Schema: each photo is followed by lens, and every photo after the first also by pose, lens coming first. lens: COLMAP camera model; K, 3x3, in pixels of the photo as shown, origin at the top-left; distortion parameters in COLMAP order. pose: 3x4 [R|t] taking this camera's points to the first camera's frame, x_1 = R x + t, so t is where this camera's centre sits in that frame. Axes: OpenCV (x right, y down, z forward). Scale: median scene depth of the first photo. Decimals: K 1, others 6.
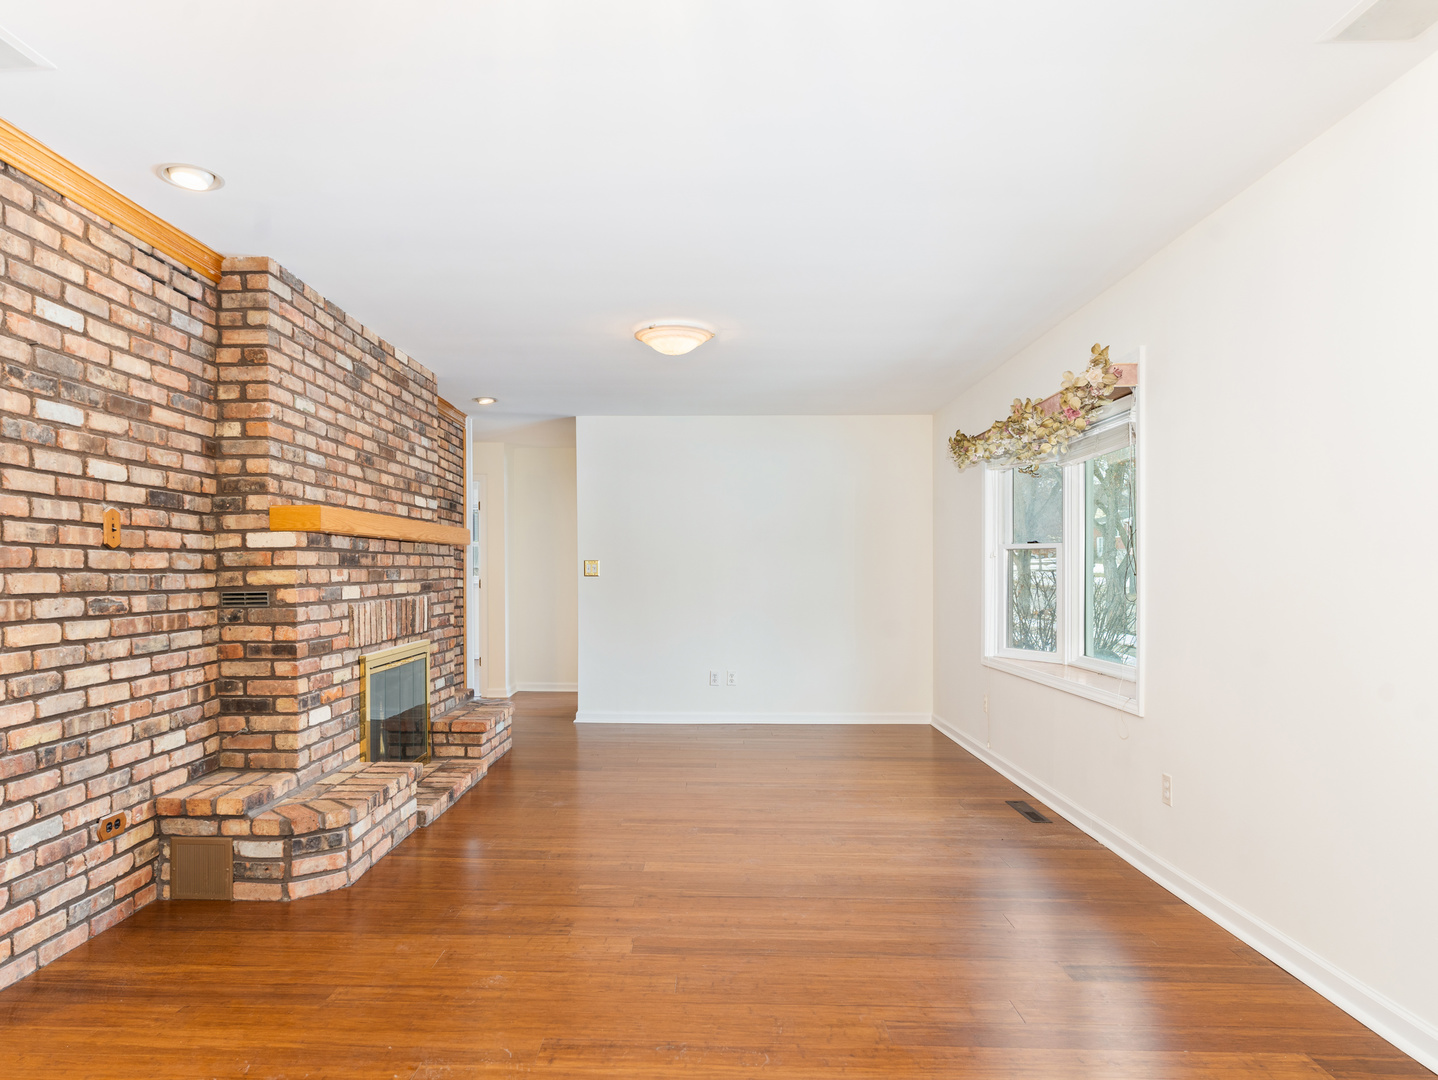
lens RADIAL K [[905.4, 0, 693.7], [0, 905.4, 550.9], [0, 0, 1]] dist [-0.006275, -0.000106]
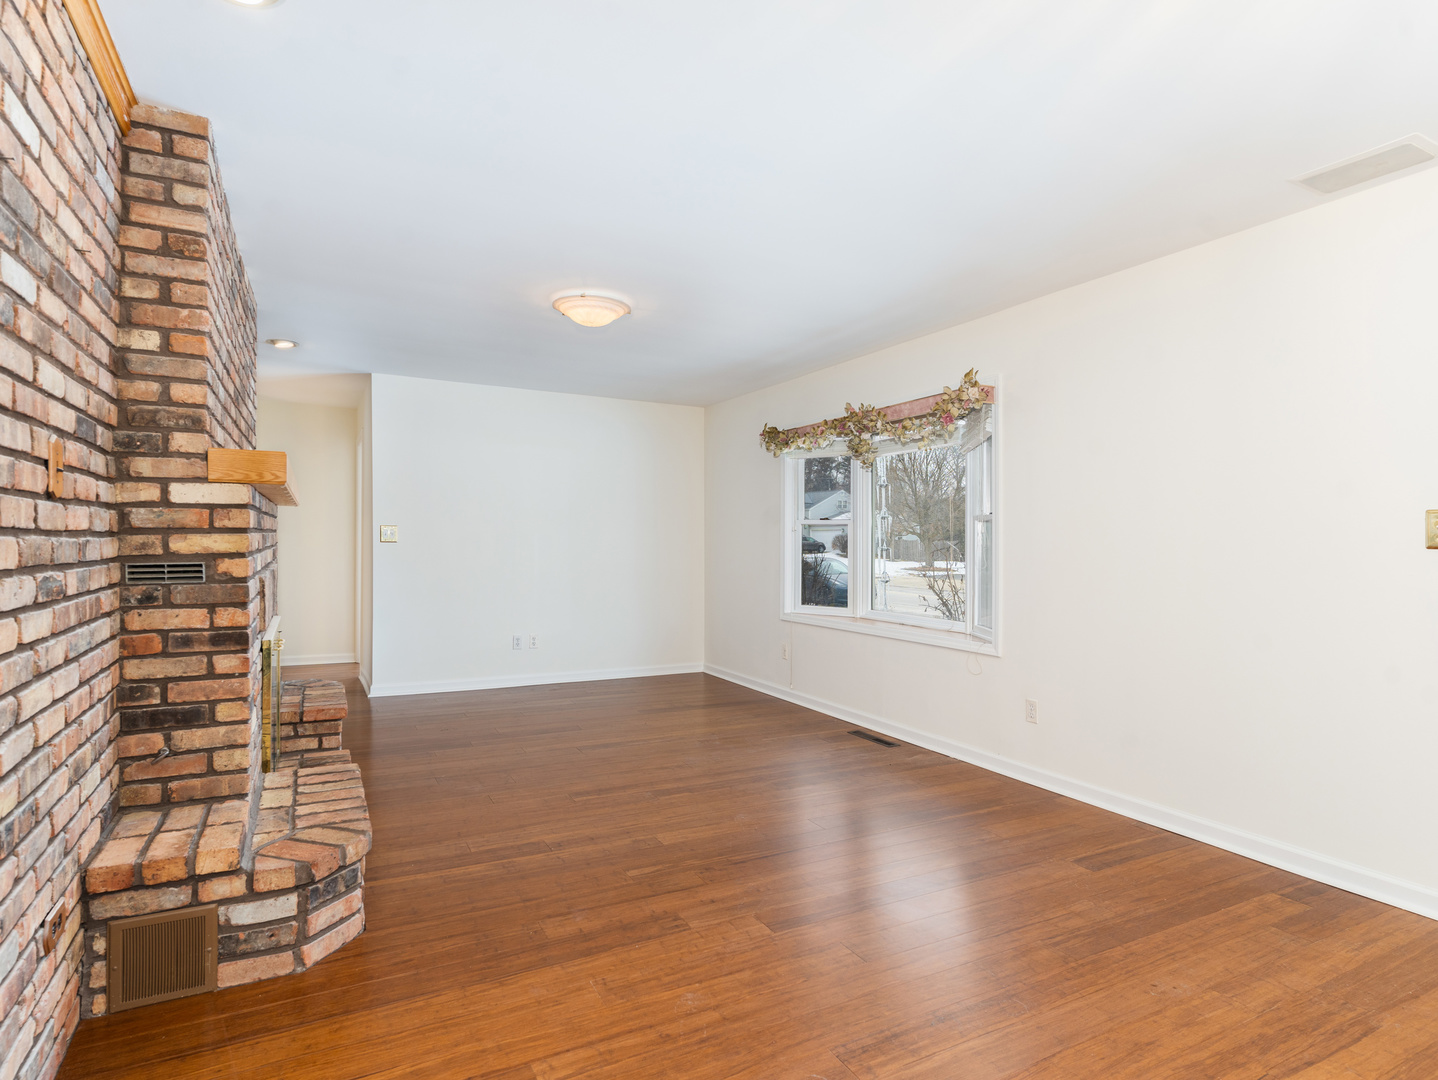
lens RADIAL K [[773.6, 0, 722.5], [0, 773.6, 518.1], [0, 0, 1]] dist [-0.000724, -0.000248]
pose [[0.868948, 0.026405, 0.494199, -0.416247], [-0.024664, 0.999645, -0.010043, 0.004147], [-0.494289, -0.003462, 0.869291, 0.229767]]
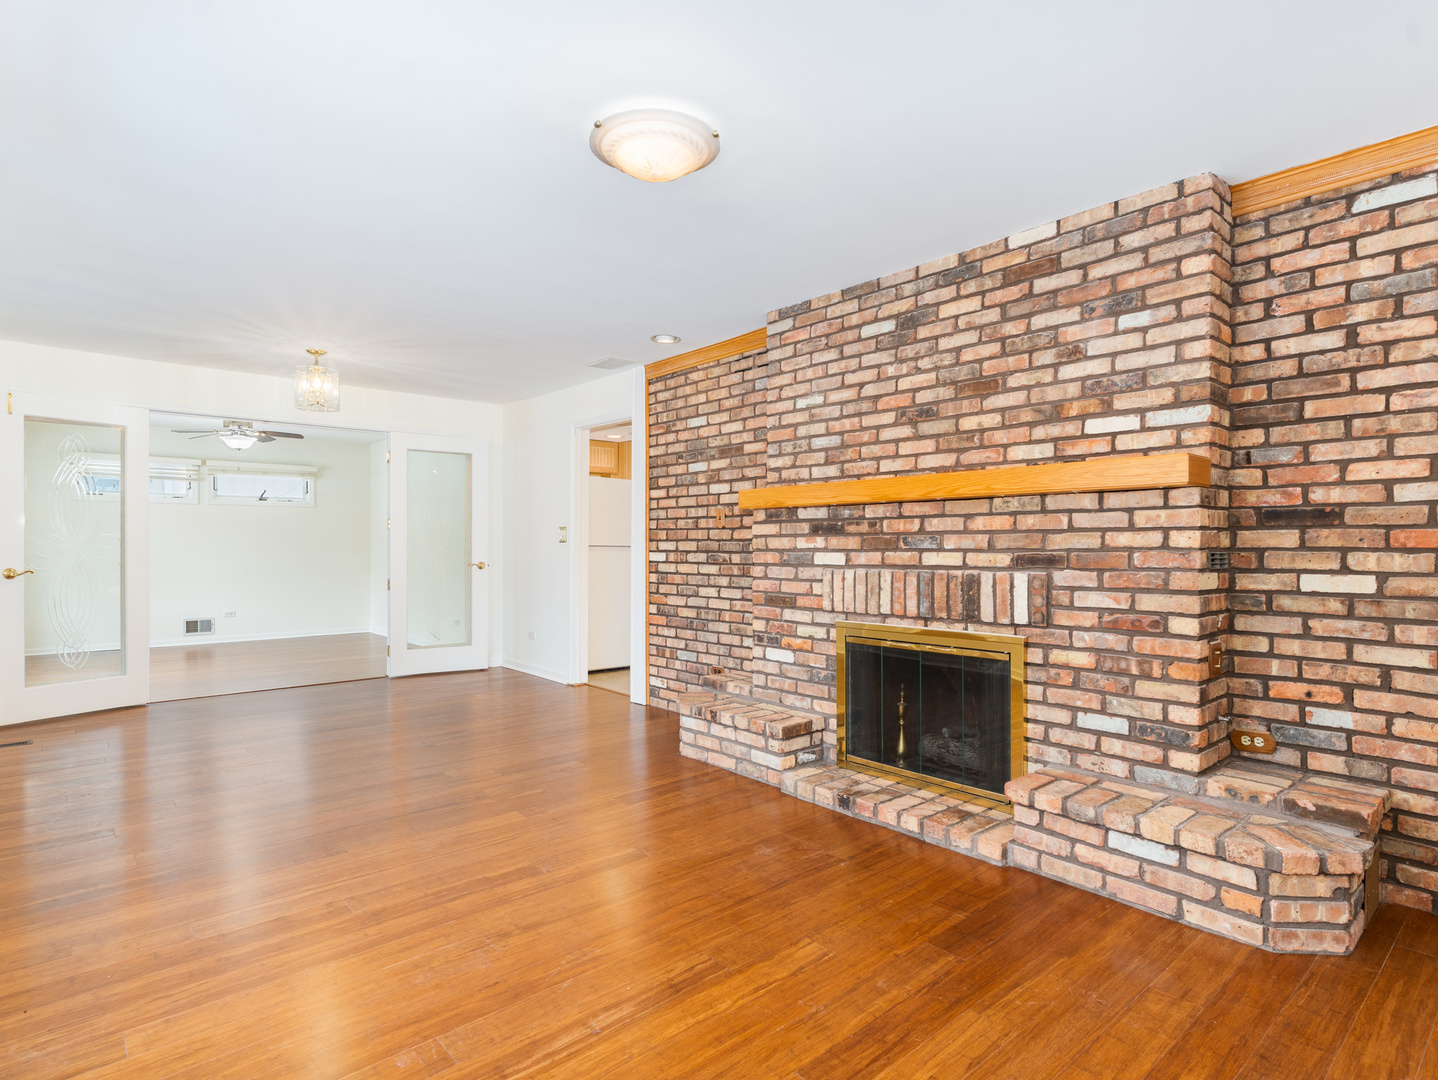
lens RADIAL K [[764.8, 0, 711.8], [0, 764.8, 548.0], [0, 0, 1]] dist [-0.003374, 0.000404]
pose [[-0.741365, -0.001001, -0.671101, 0.378639], [0.012644, 0.999801, -0.015458, 0.052025], [0.670983, -0.019945, -0.741205, 1.801144]]
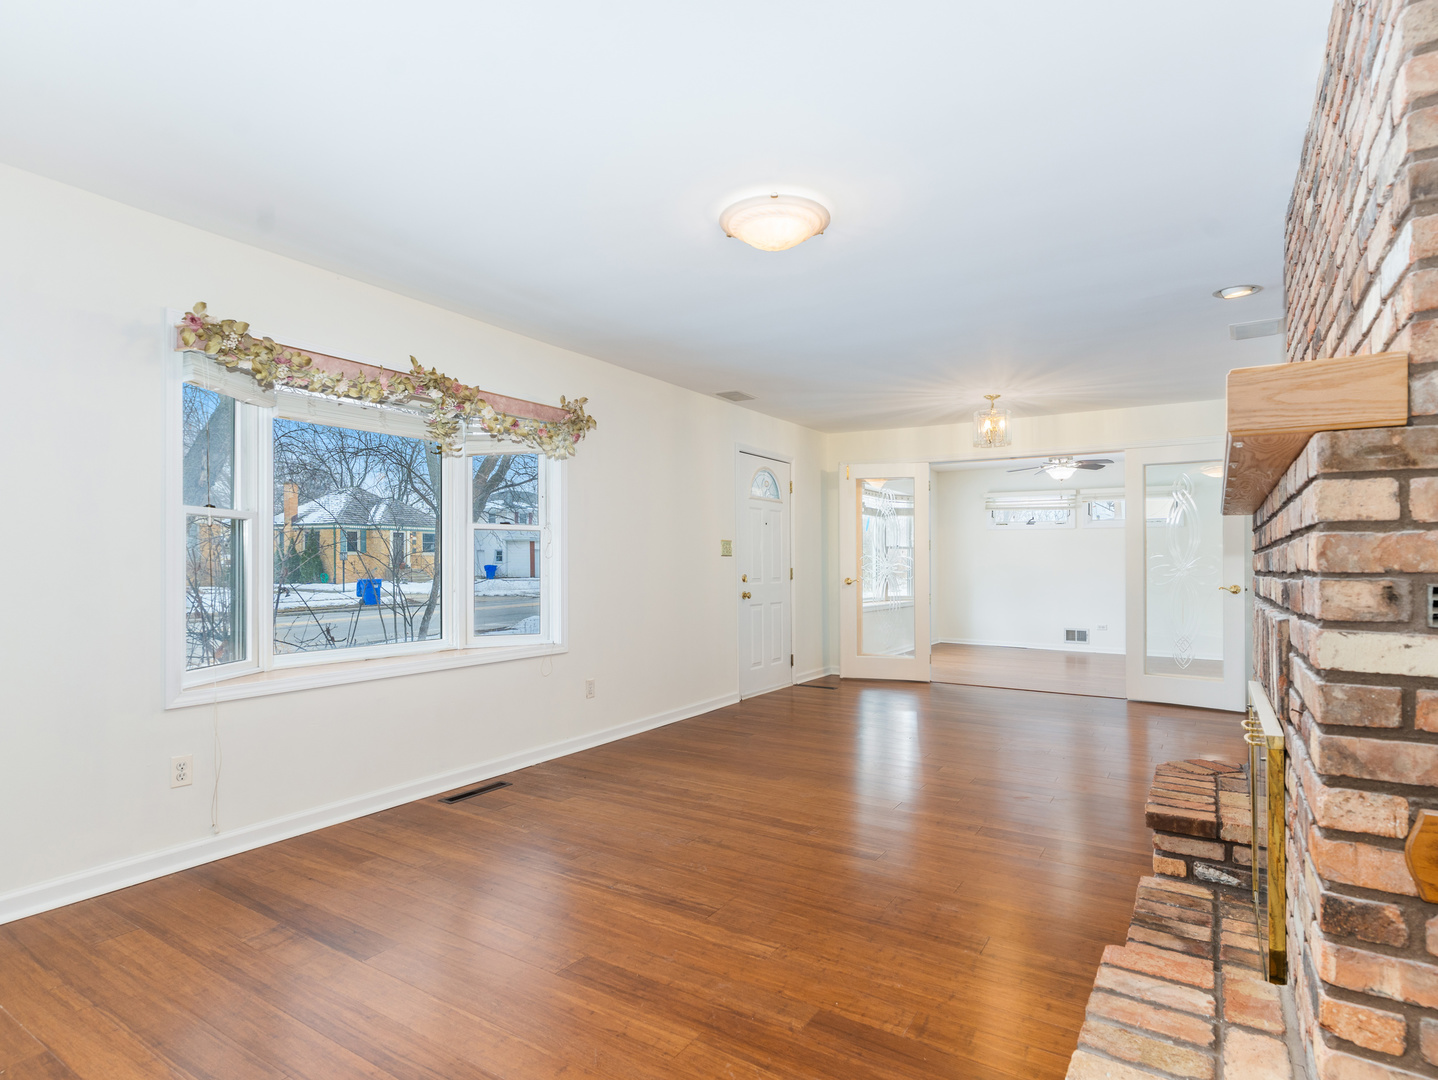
lens RADIAL K [[764.8, 0, 711.8], [0, 764.8, 548.0], [0, 0, 1]] dist [-0.003374, 0.000404]
pose [[-0.854061, 0.001039, 0.520173, -0.365464], [-0.020529, 0.999152, -0.035701, 0.051462], [-0.519768, -0.041170, -0.853315, 1.974147]]
